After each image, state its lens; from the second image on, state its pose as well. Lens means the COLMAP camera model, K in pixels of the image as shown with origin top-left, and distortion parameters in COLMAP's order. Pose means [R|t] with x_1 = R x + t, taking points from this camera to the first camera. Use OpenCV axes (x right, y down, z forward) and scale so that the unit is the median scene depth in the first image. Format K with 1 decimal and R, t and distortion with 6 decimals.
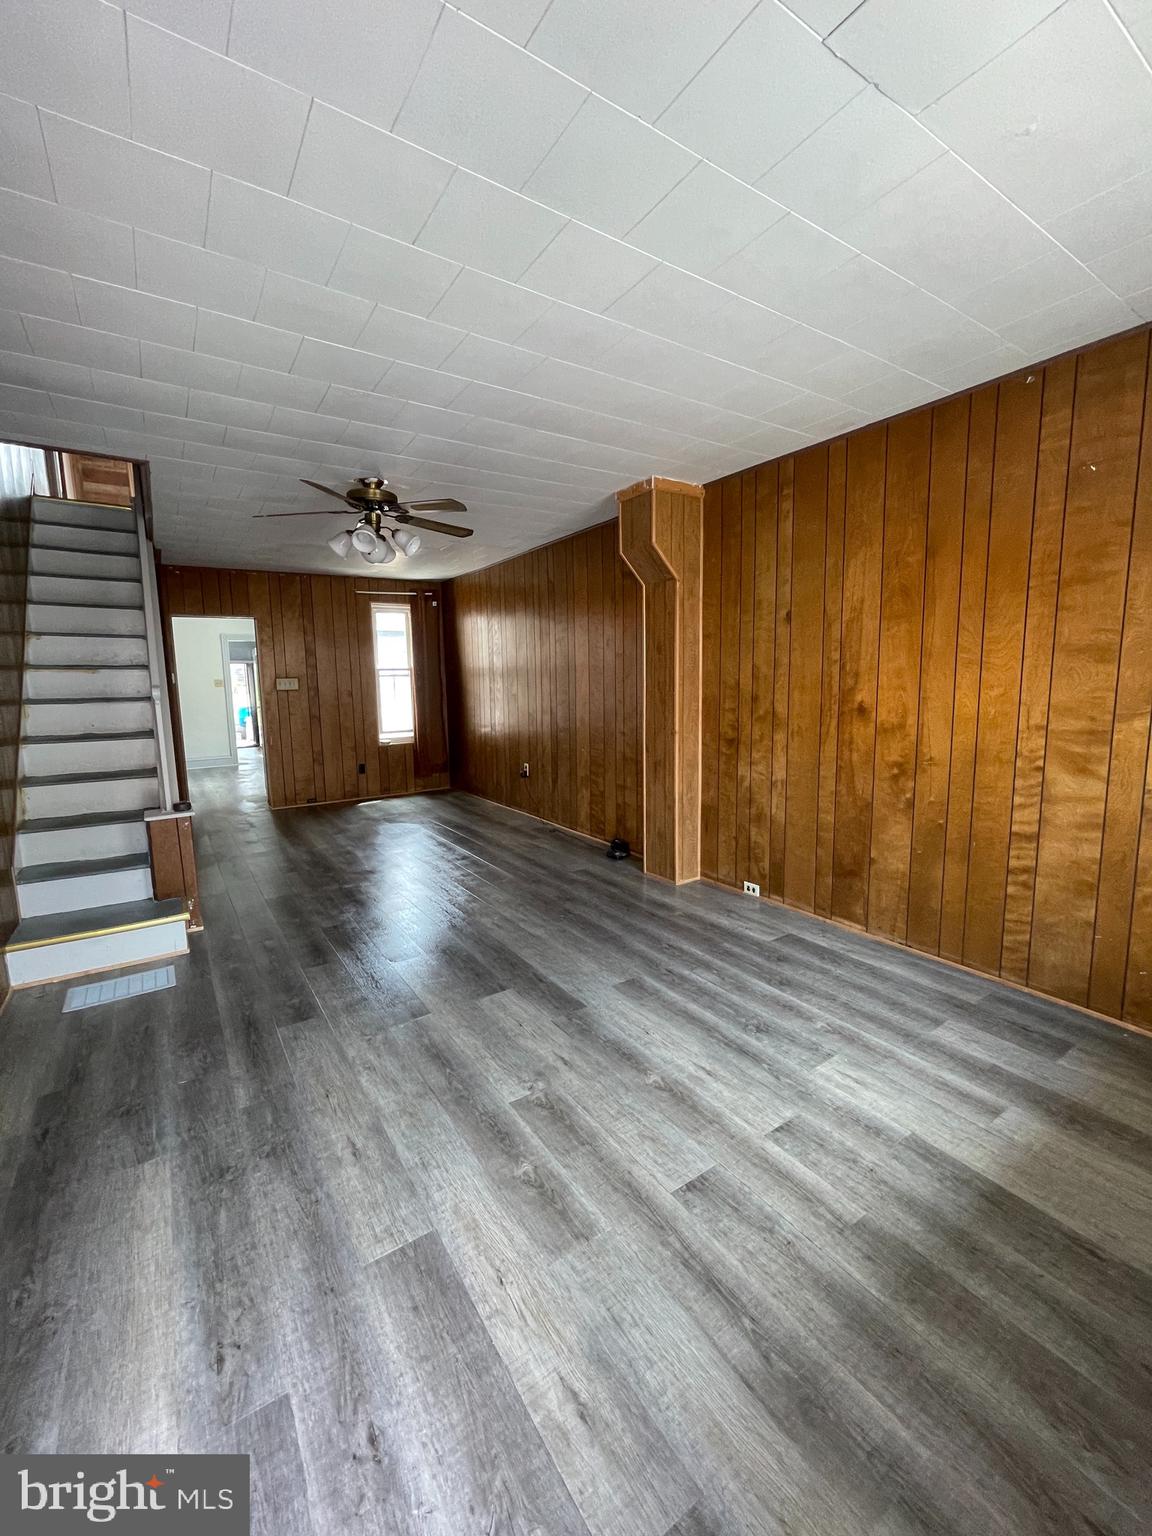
lens RADIAL K [[632.0, 0, 572.5], [0, 632.0, 763.7], [0, 0, 1]] dist [0.000066, 0.002109]
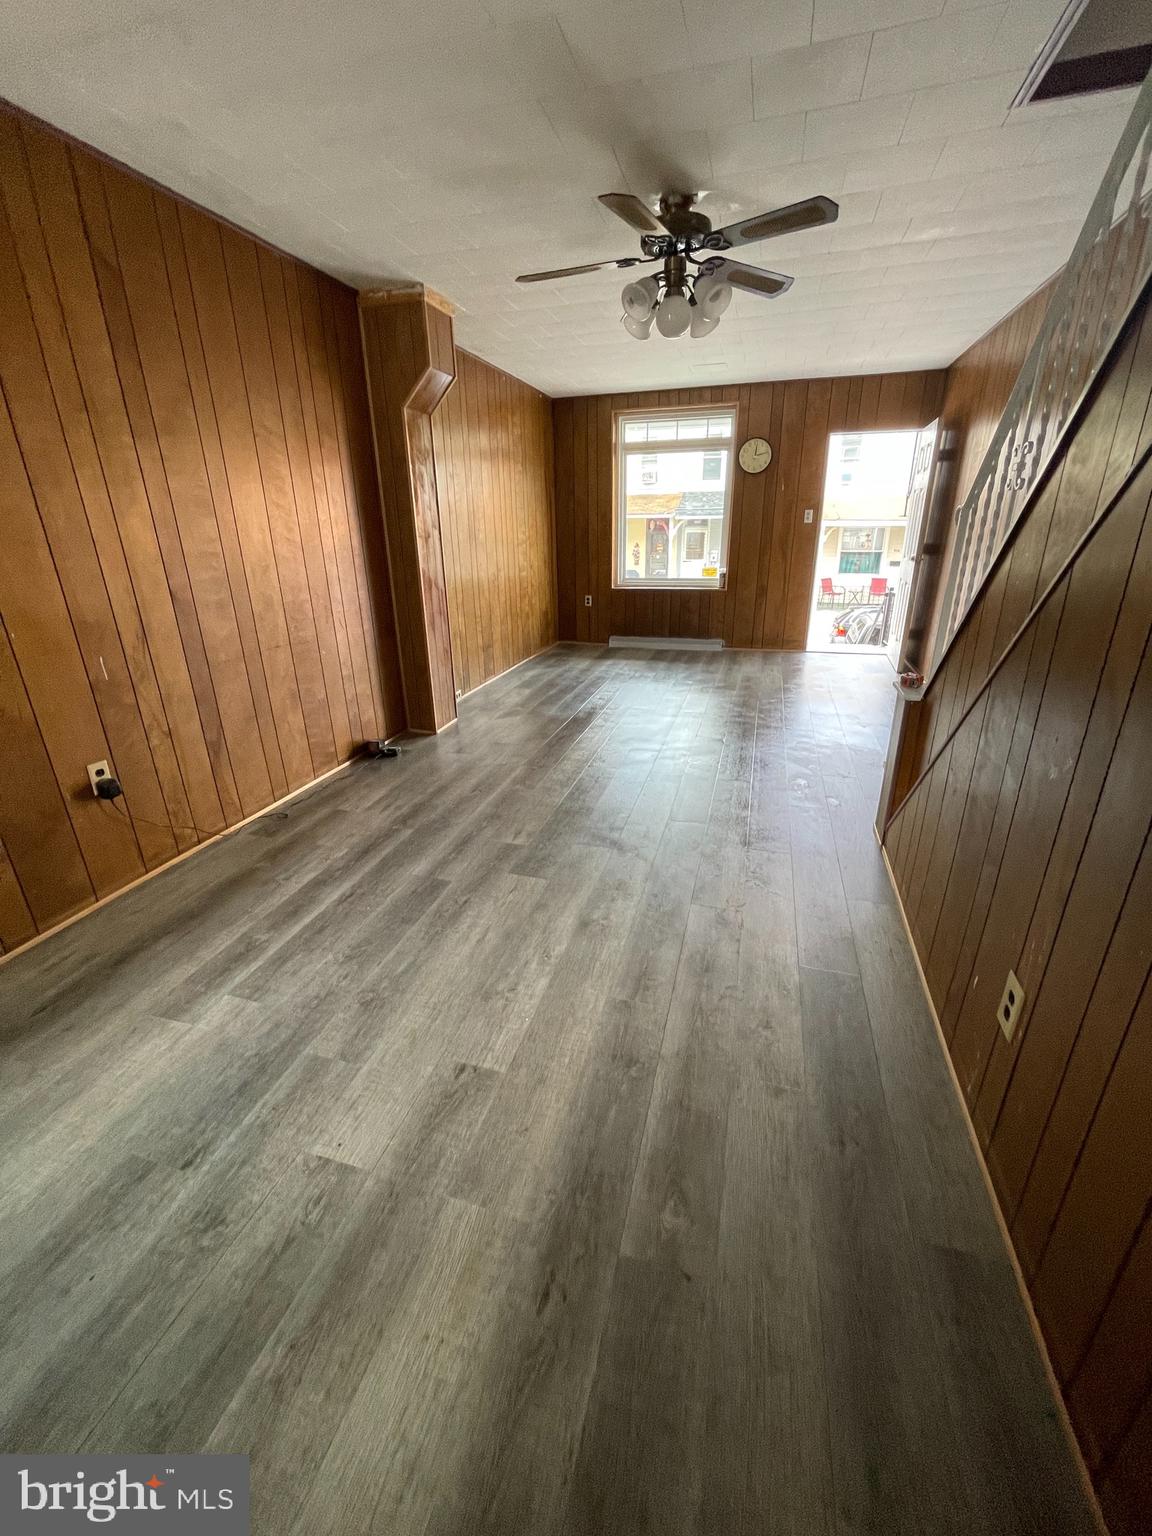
lens RADIAL K [[632.0, 0, 579.0], [0, 632.0, 767.4], [0, 0, 1]] dist [0.000066, 0.002109]
pose [[-0.651013, -0.248608, 0.717201, -1.063965], [0.131805, 0.893469, 0.429350, -0.244656], [-0.747536, 0.374043, -0.548892, 1.984638]]
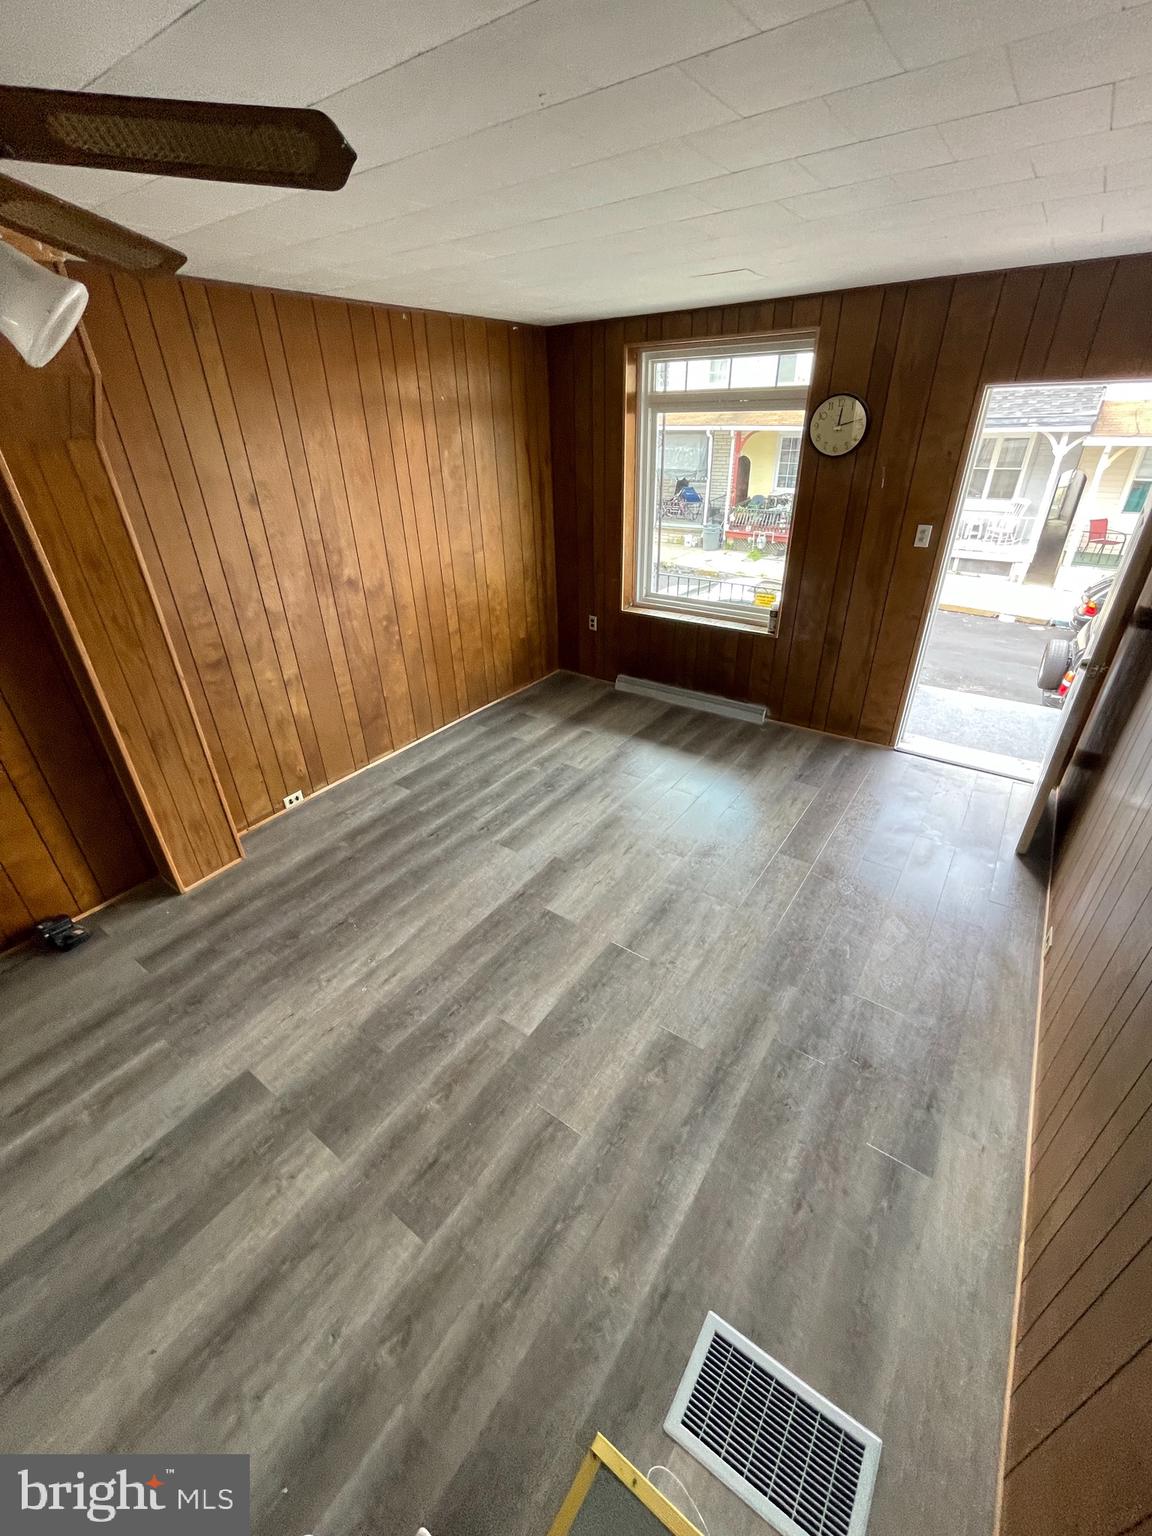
lens RADIAL K [[632.0, 0, 567.7], [0, 632.0, 767.7], [0, 0, 1]] dist [0.000066, 0.002109]
pose [[-0.362947, -0.432824, 0.825187, -0.795508], [0.158464, 0.844004, 0.512392, -0.333972], [-0.918237, 0.316734, -0.237742, 1.044786]]
